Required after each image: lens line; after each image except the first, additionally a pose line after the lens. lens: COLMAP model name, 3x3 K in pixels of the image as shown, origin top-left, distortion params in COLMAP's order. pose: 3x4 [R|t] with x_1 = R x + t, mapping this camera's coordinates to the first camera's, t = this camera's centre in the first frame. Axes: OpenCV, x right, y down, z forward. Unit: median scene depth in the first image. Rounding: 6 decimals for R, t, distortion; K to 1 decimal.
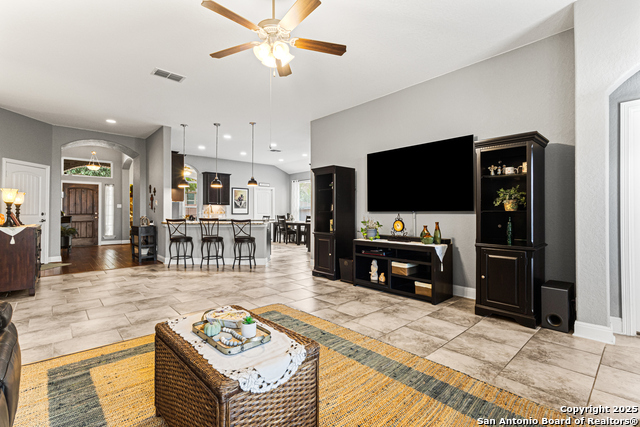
lens RADIAL K [[296.6, 0, 316.1], [0, 296.6, 210.0], [0, 0, 1]] dist [0.003488, -0.000453]
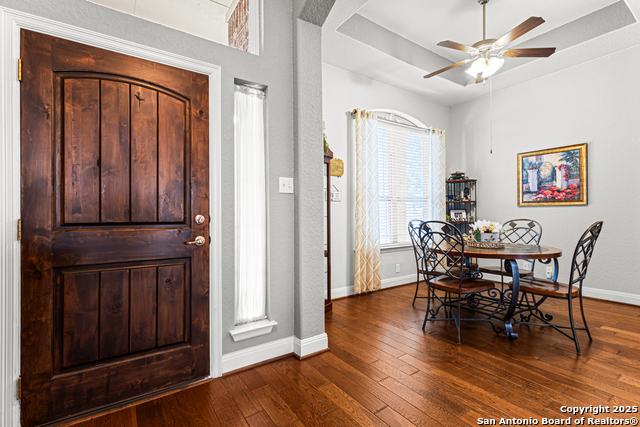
lens RADIAL K [[296.6, 0, 316.2], [0, 296.6, 212.7], [0, 0, 1]] dist [0.003488, -0.000453]
pose [[0.988935, -0.007042, -0.148180, -1.569793], [0.007958, 0.999953, 0.005593, 0.016513], [0.148134, -0.006711, 0.988945, 2.018012]]
